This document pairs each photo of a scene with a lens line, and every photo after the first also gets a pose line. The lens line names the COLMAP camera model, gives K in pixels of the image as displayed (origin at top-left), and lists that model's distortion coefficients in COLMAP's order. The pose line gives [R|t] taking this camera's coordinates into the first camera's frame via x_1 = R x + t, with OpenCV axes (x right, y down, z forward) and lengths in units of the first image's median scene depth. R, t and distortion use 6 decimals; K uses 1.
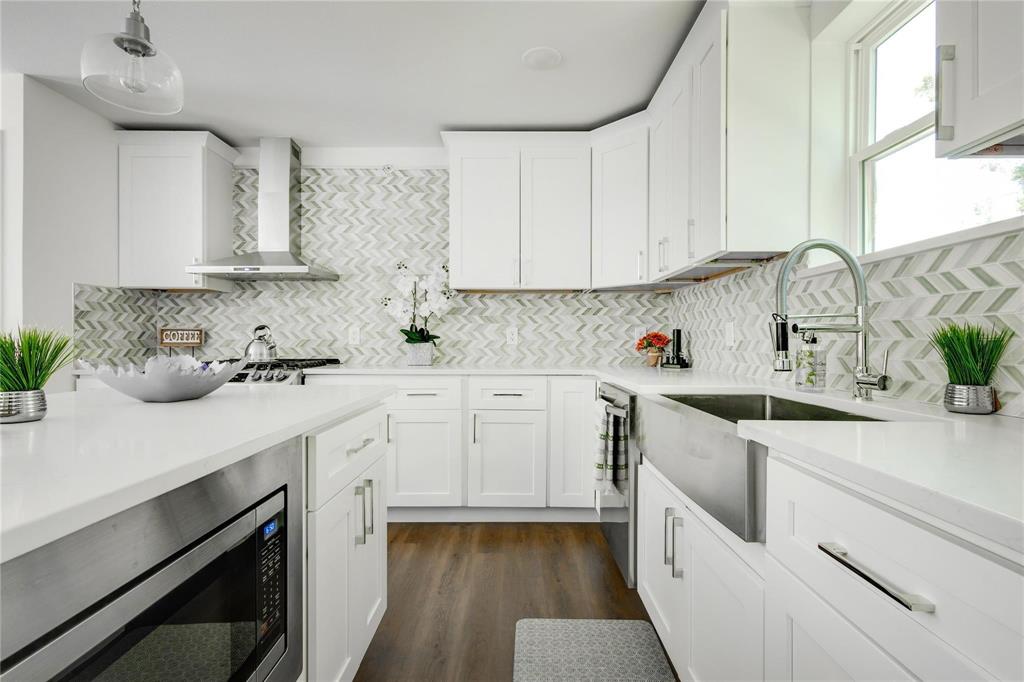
lens RADIAL K [[418.0, 0, 508.9], [0, 418.0, 342.6], [0, 0, 1]] dist [0.002569, 0.000229]
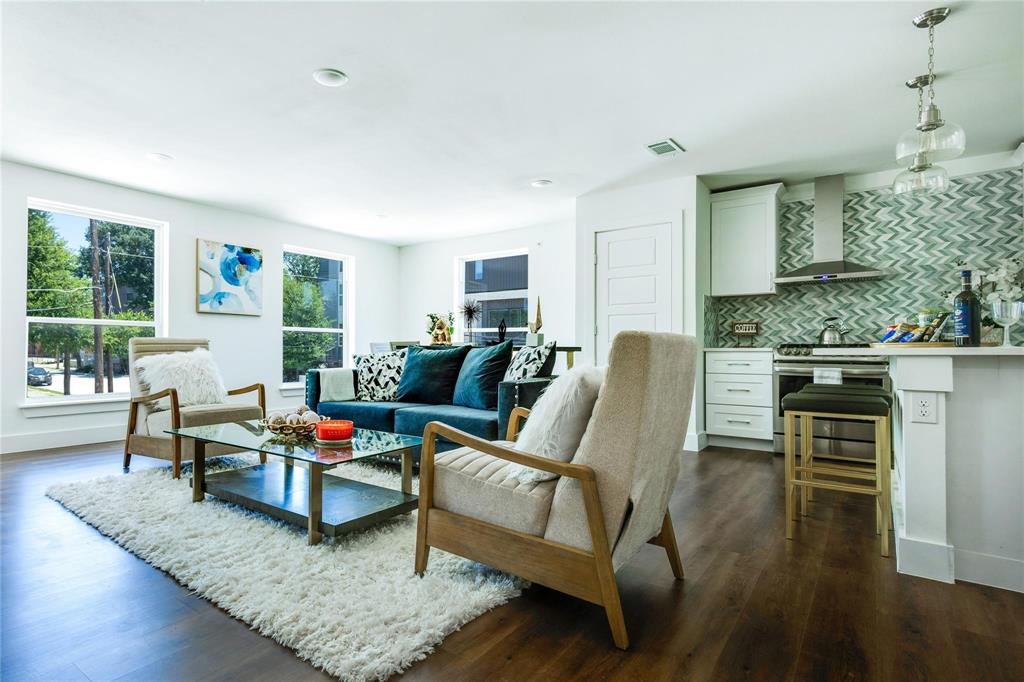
lens RADIAL K [[473.7, 0, 521.0], [0, 473.7, 341.0], [0, 0, 1]] dist [0.004156, -0.002148]
pose [[0.801901, -0.005097, -0.597435, -0.431071], [-0.001804, 0.999938, -0.010952, 0.047643], [0.597454, 0.009860, 0.801843, -0.749241]]
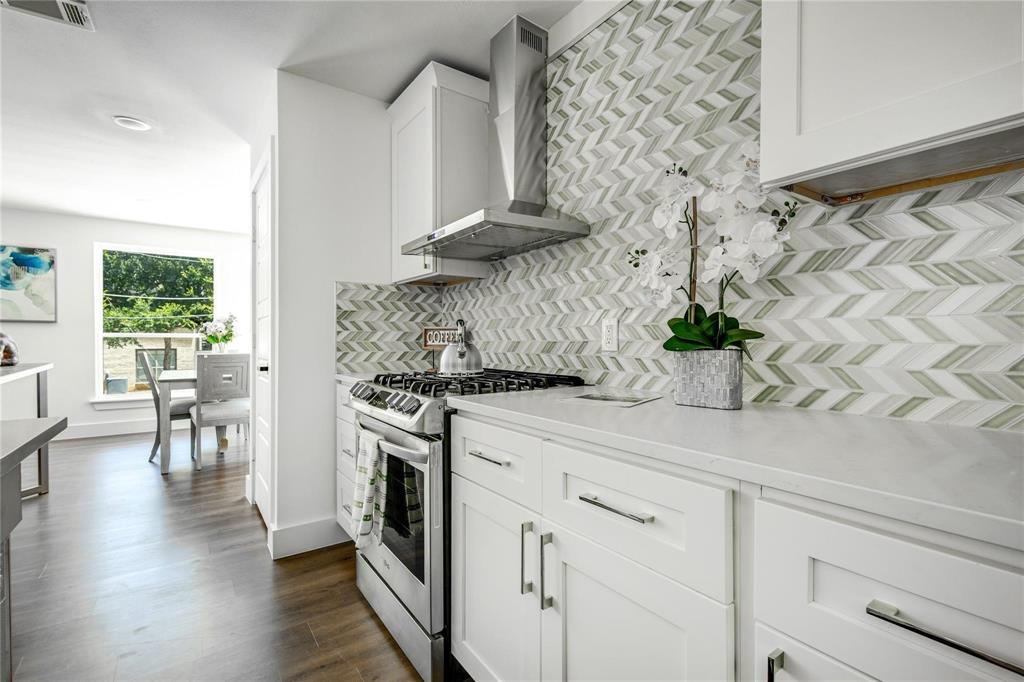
lens RADIAL K [[473.7, 0, 505.9], [0, 473.7, 343.4], [0, 0, 1]] dist [0.004156, -0.002148]
pose [[0.603820, 0.003919, -0.797111, 0.028136], [-0.001580, 0.999992, 0.003720, -0.006676], [0.797119, -0.000987, 0.603821, 0.535425]]
